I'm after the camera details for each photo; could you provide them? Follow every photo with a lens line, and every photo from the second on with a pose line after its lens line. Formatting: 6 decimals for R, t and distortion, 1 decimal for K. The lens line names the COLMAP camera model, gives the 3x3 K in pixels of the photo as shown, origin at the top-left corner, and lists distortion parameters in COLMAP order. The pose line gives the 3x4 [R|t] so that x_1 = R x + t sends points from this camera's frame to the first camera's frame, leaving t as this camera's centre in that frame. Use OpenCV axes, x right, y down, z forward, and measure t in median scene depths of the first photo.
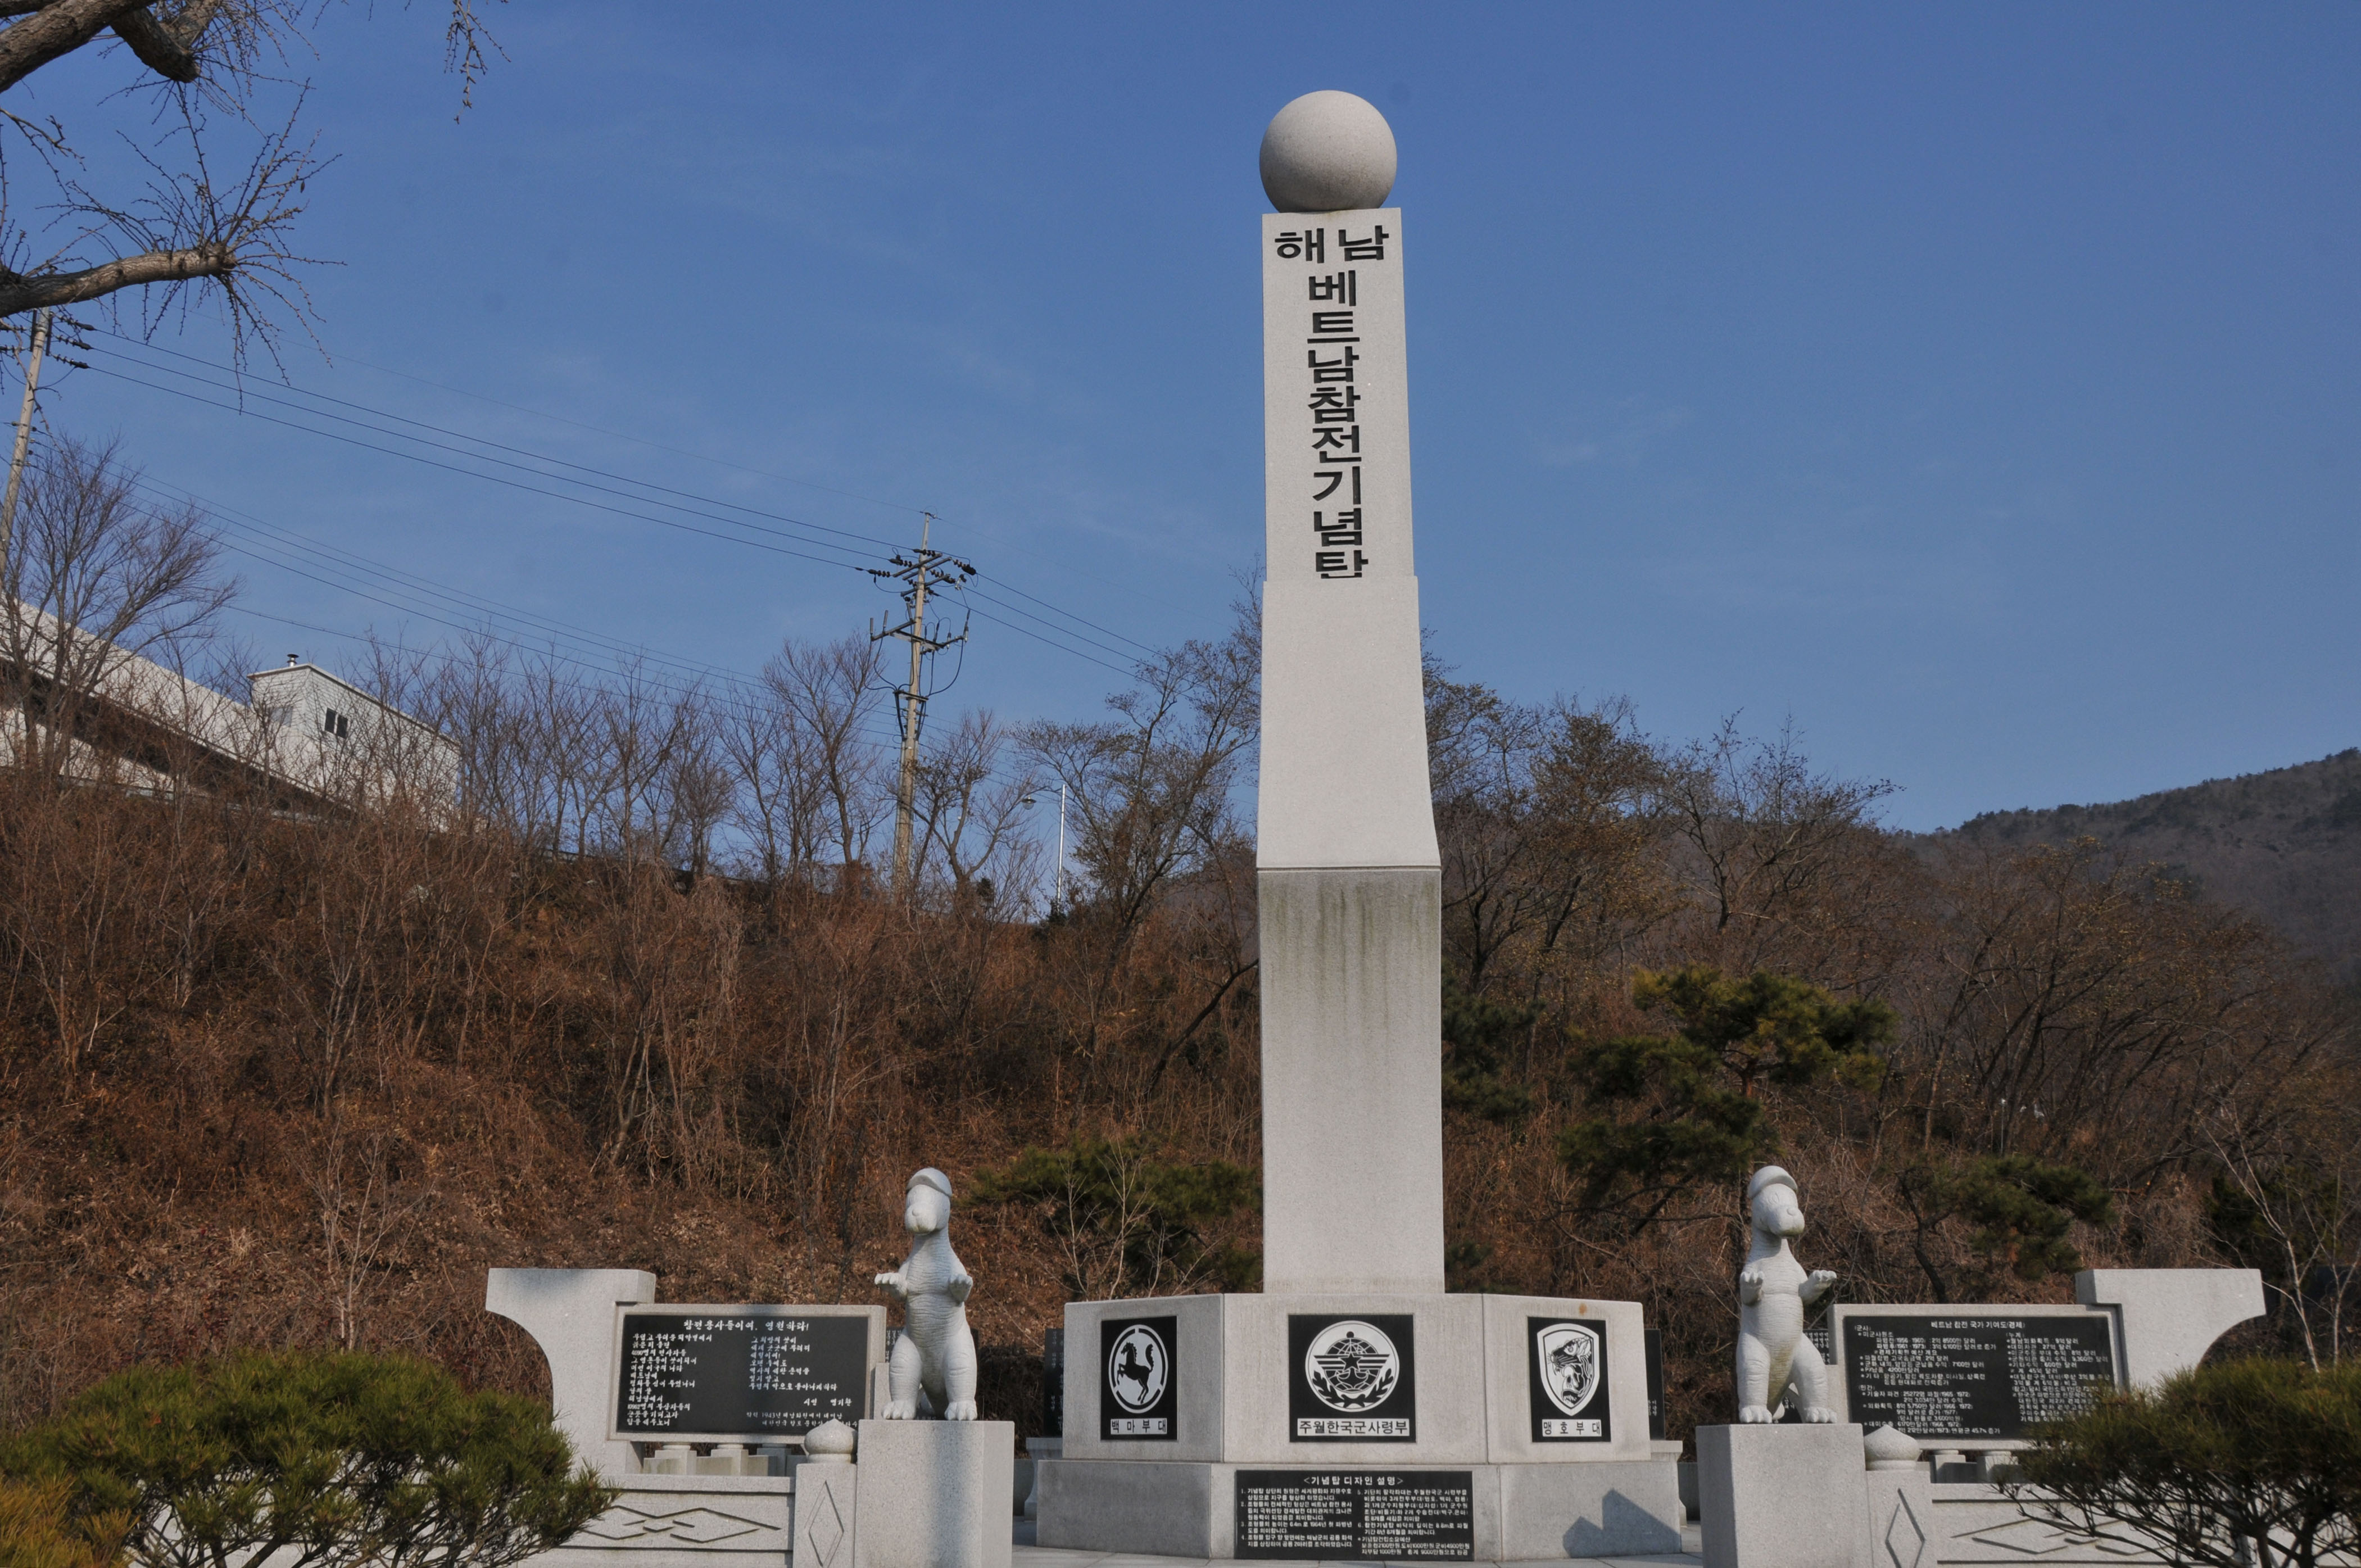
lens RADIAL K [[2174.8, 0, 1158.4], [0, 2174.8, 810.5], [0, 0, 1]] dist [-0.119828, 0.181623]
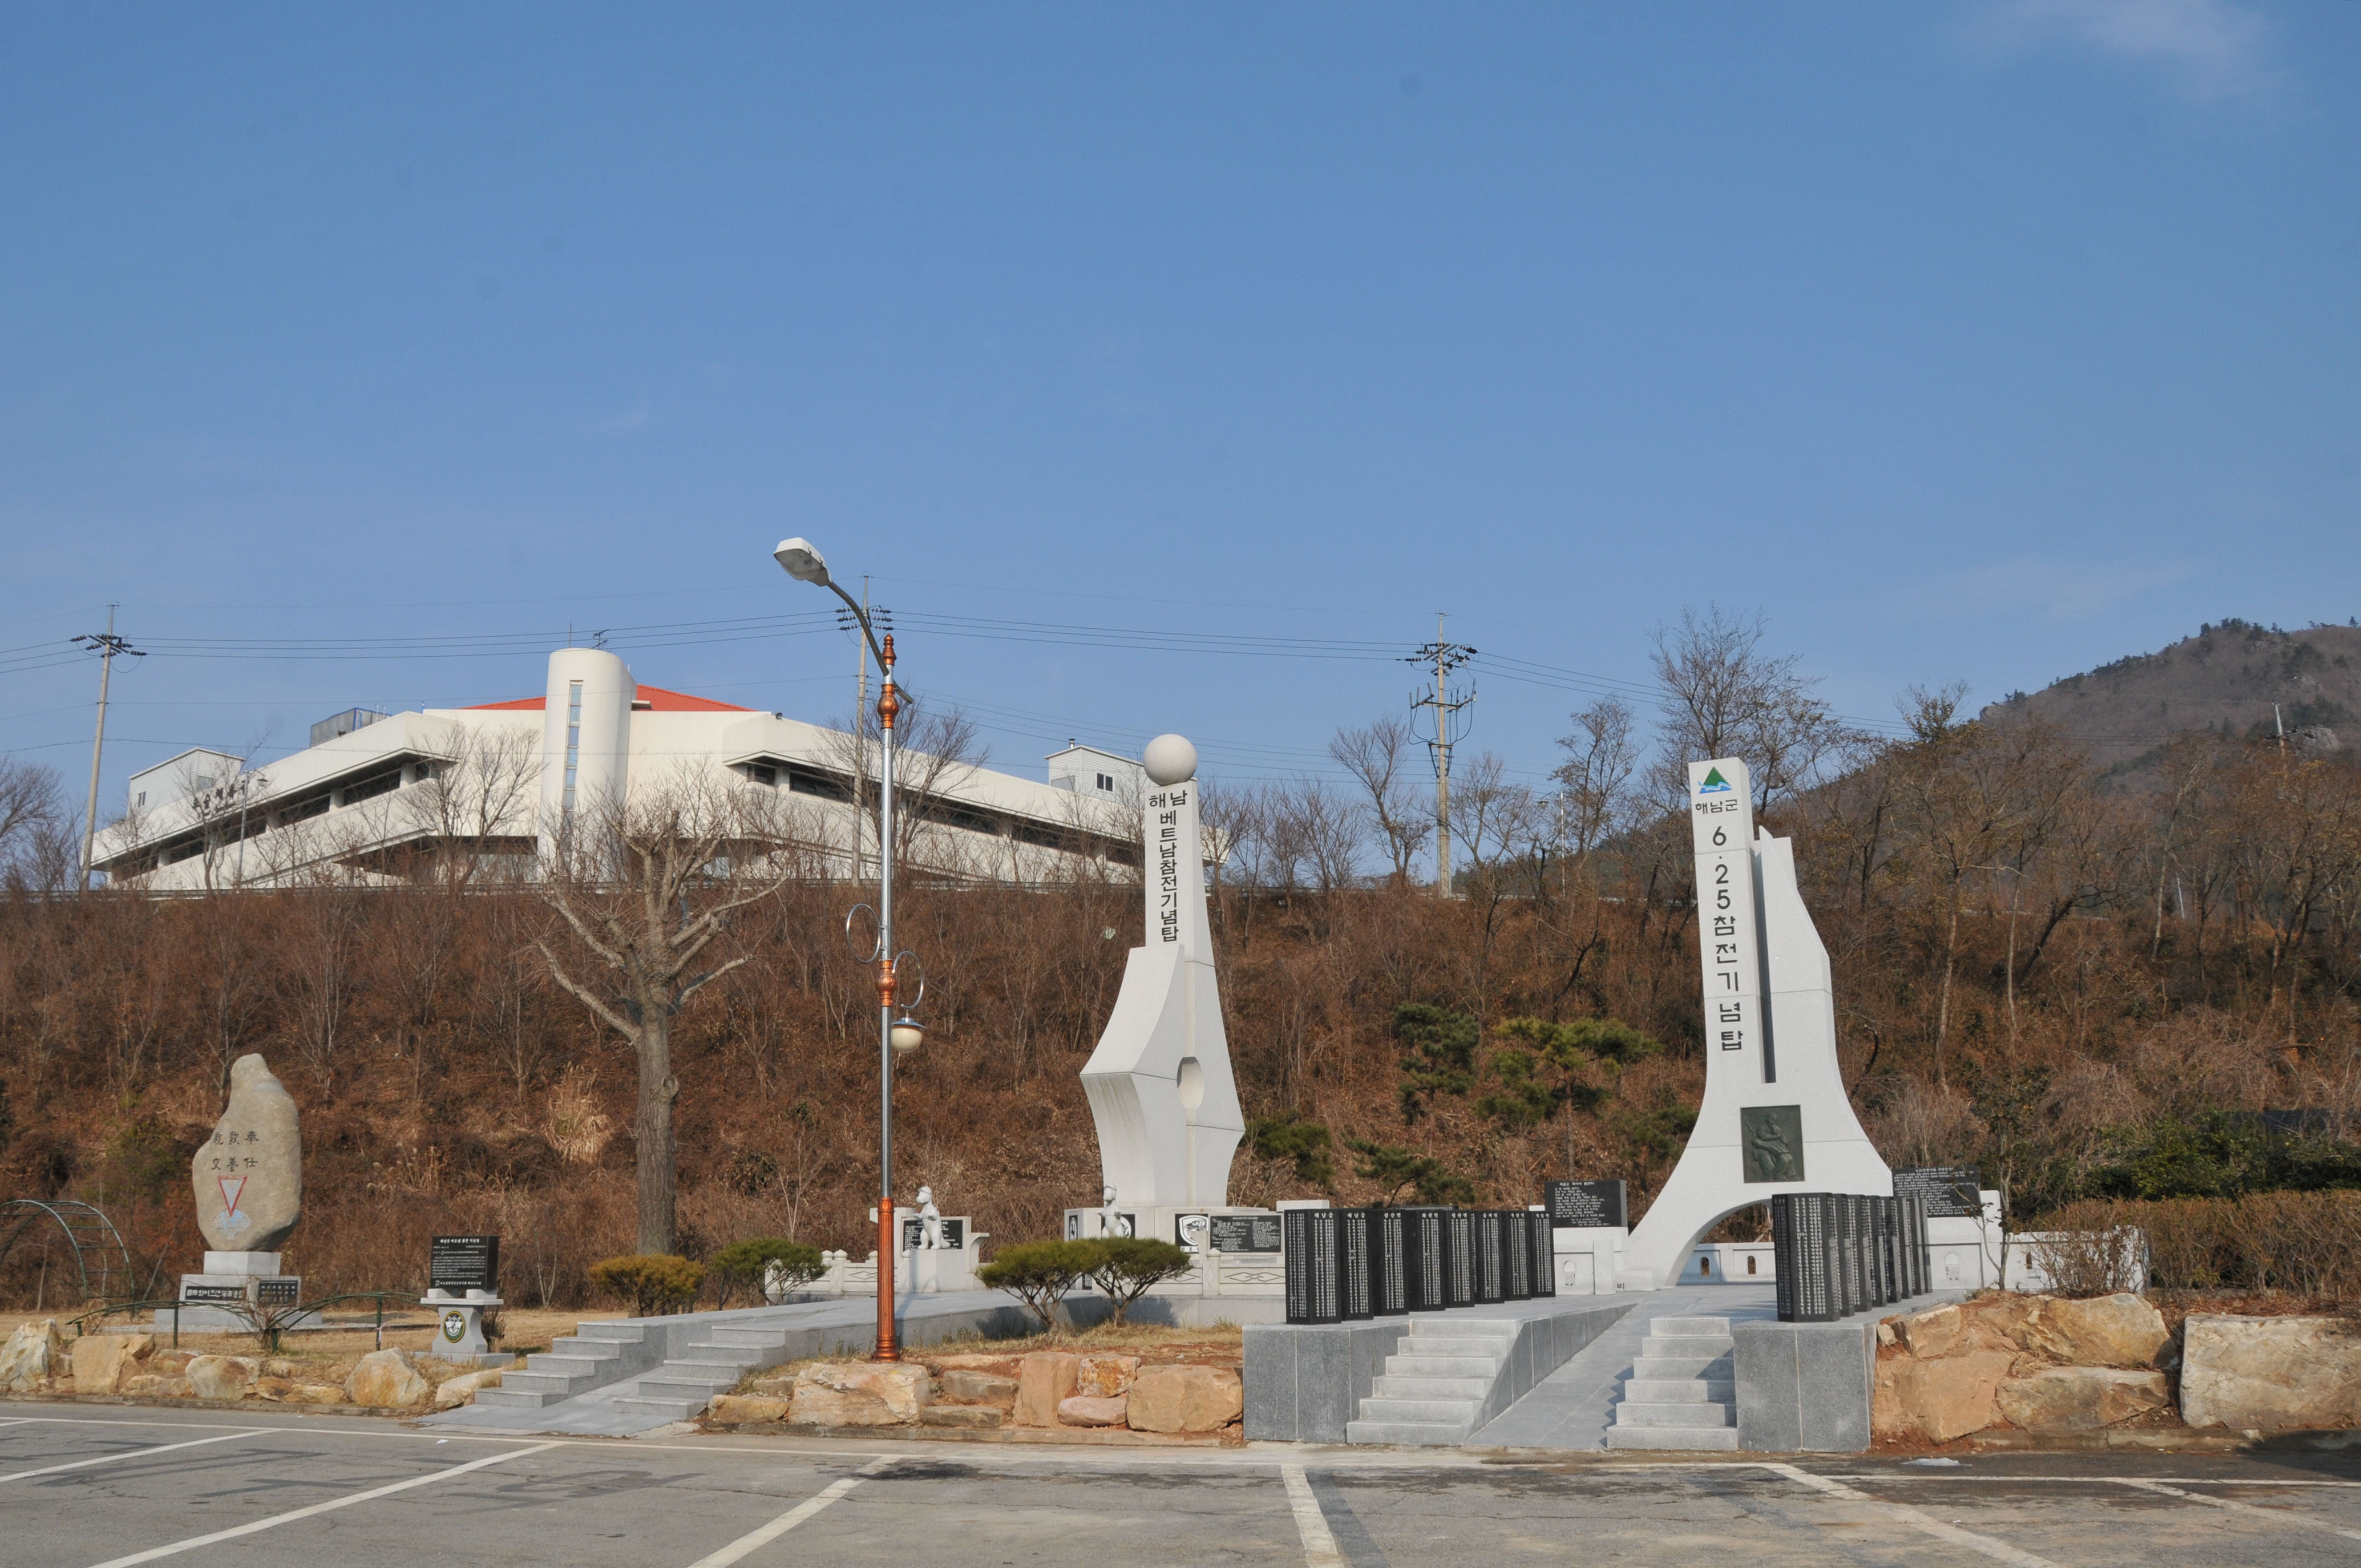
lens RADIAL K [[1919.4, 0, 1161.1], [0, 1919.4, 823.2], [0, 0, 1]] dist [-0.161410, 0.111400]
pose [[0.913485, -0.102943, -0.393635, 0.970844], [0.126372, 0.991400, 0.033993, -0.312930], [0.386750, -0.080797, 0.918638, -1.109363]]
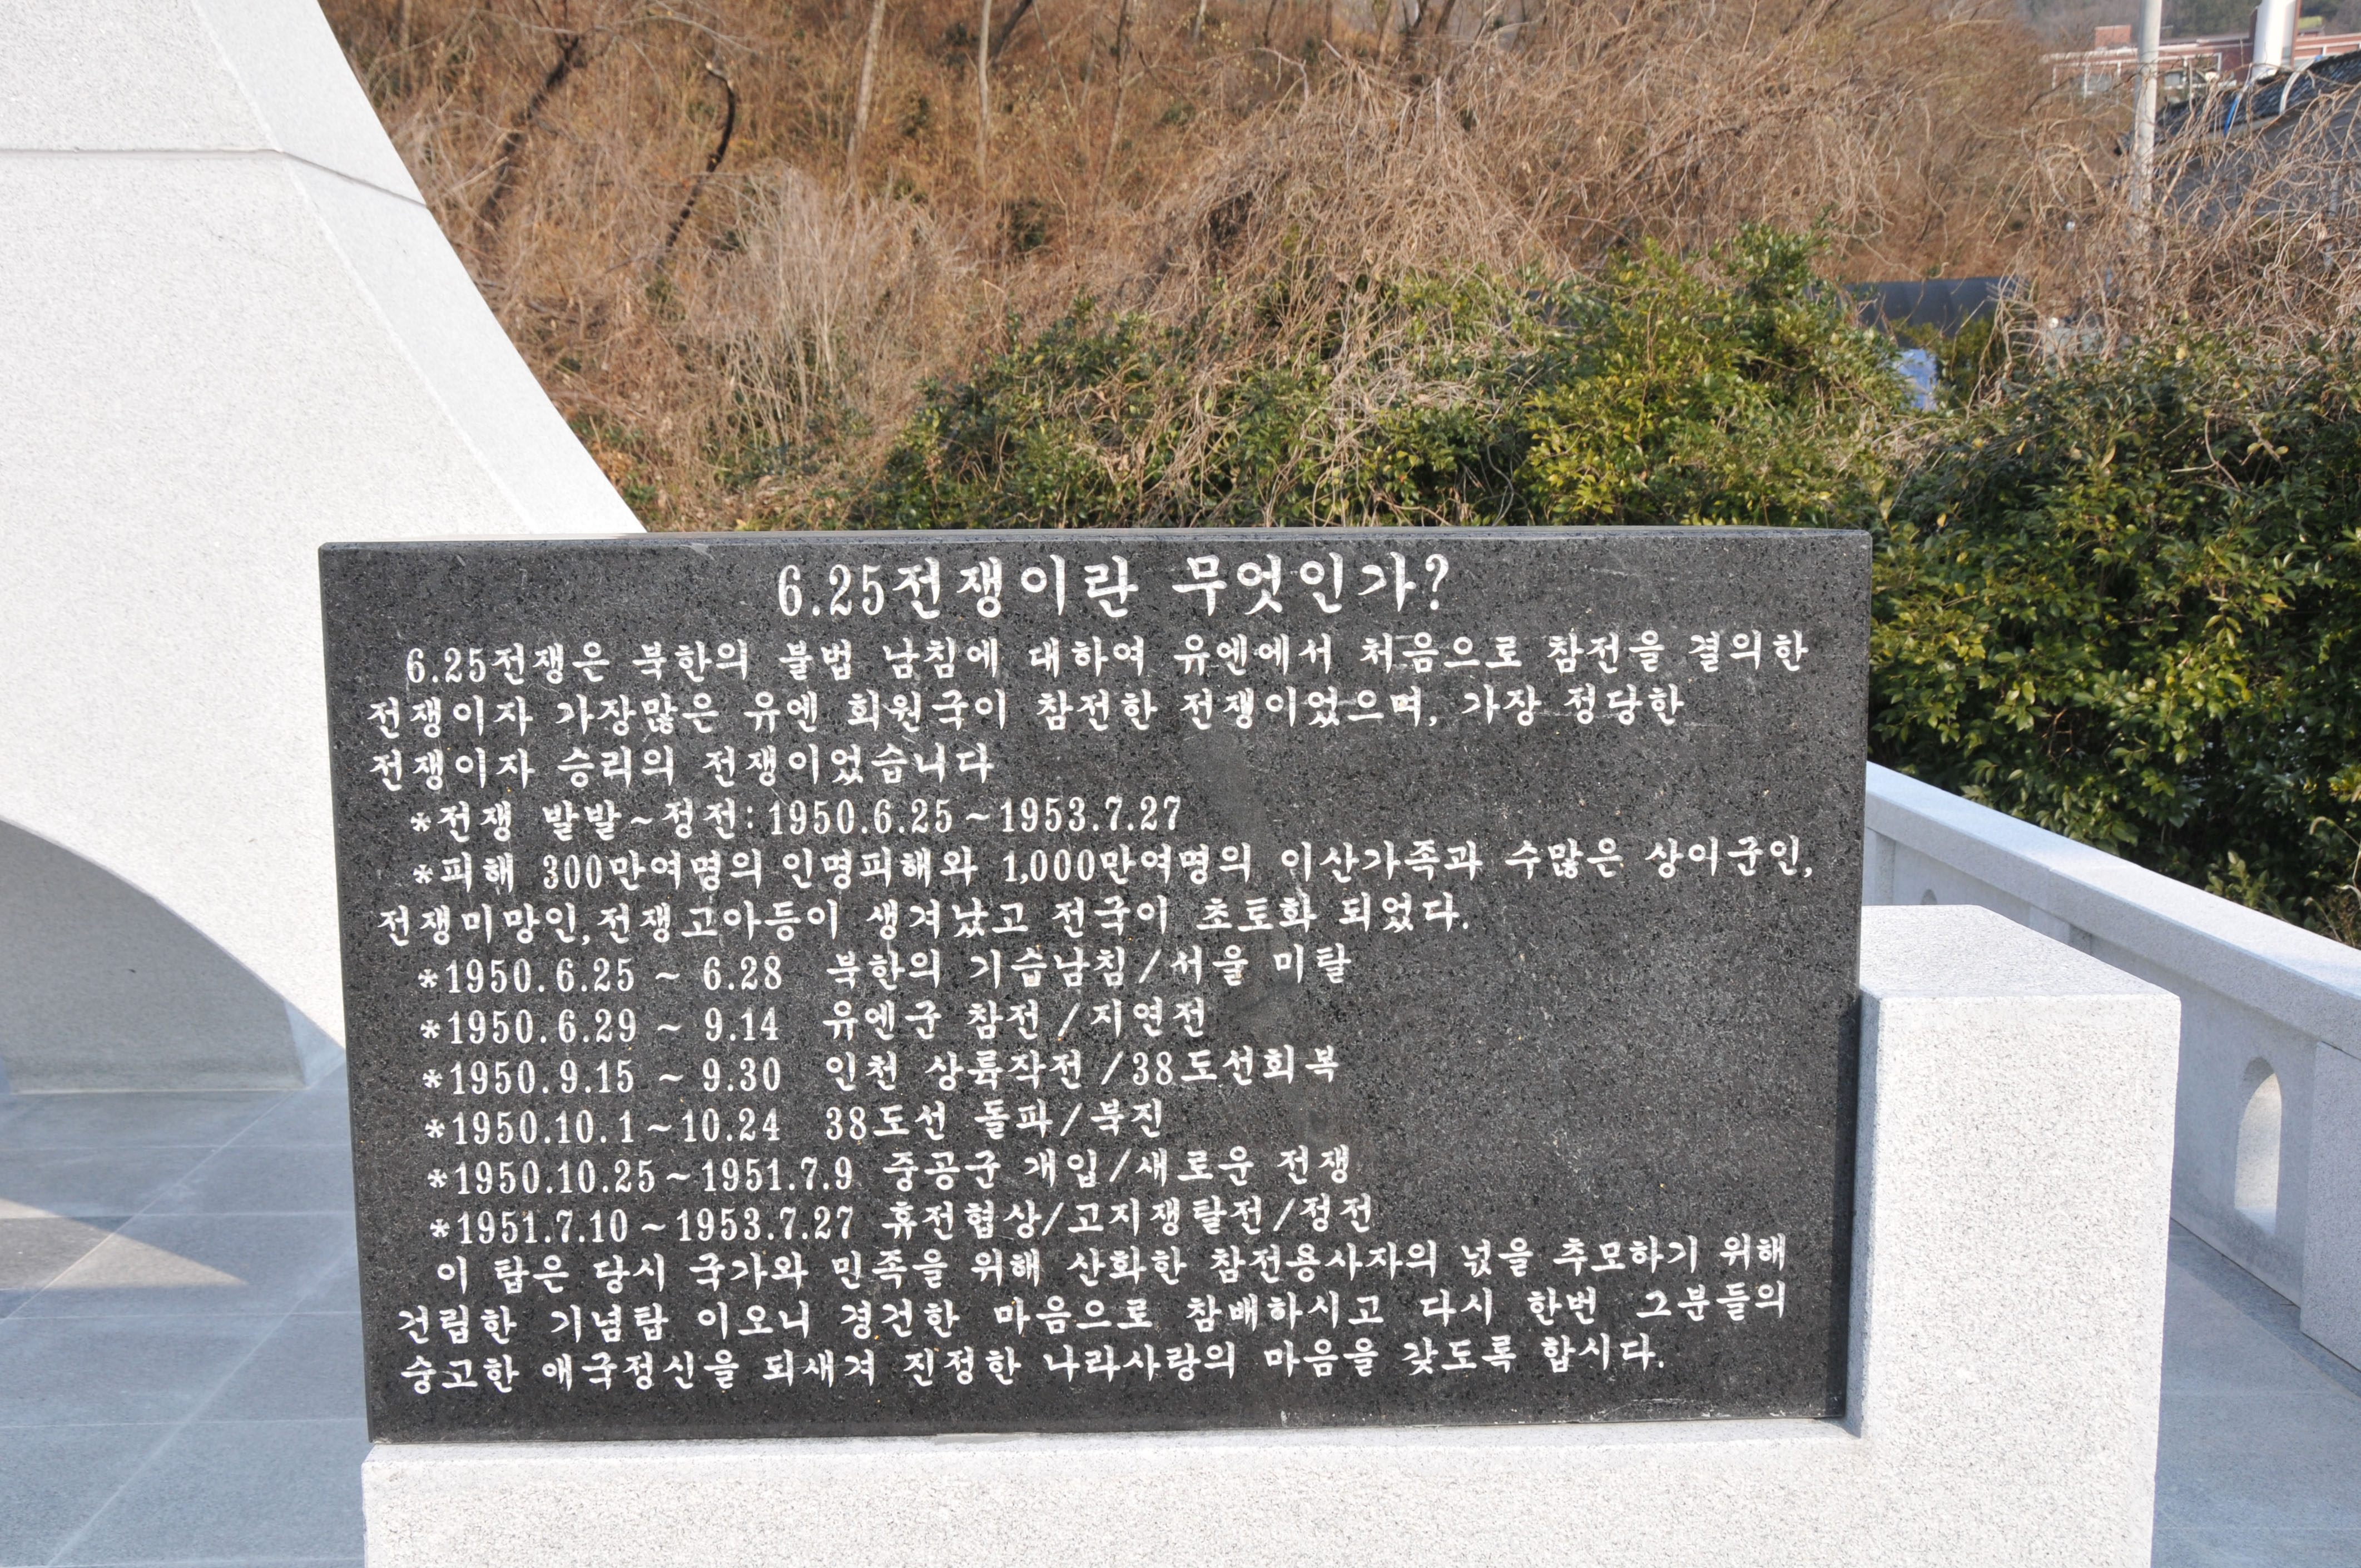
lens RADIAL K [[2436.6, 0, 1165.8], [0, 2436.6, 814.9], [0, 0, 1]] dist [-0.110138, 0.392555]
pose [[0.994221, -0.031959, 0.102481, 0.907706], [-0.013790, 0.908722, 0.417175, 0.083007], [-0.106459, -0.416177, 0.903030, 0.487292]]
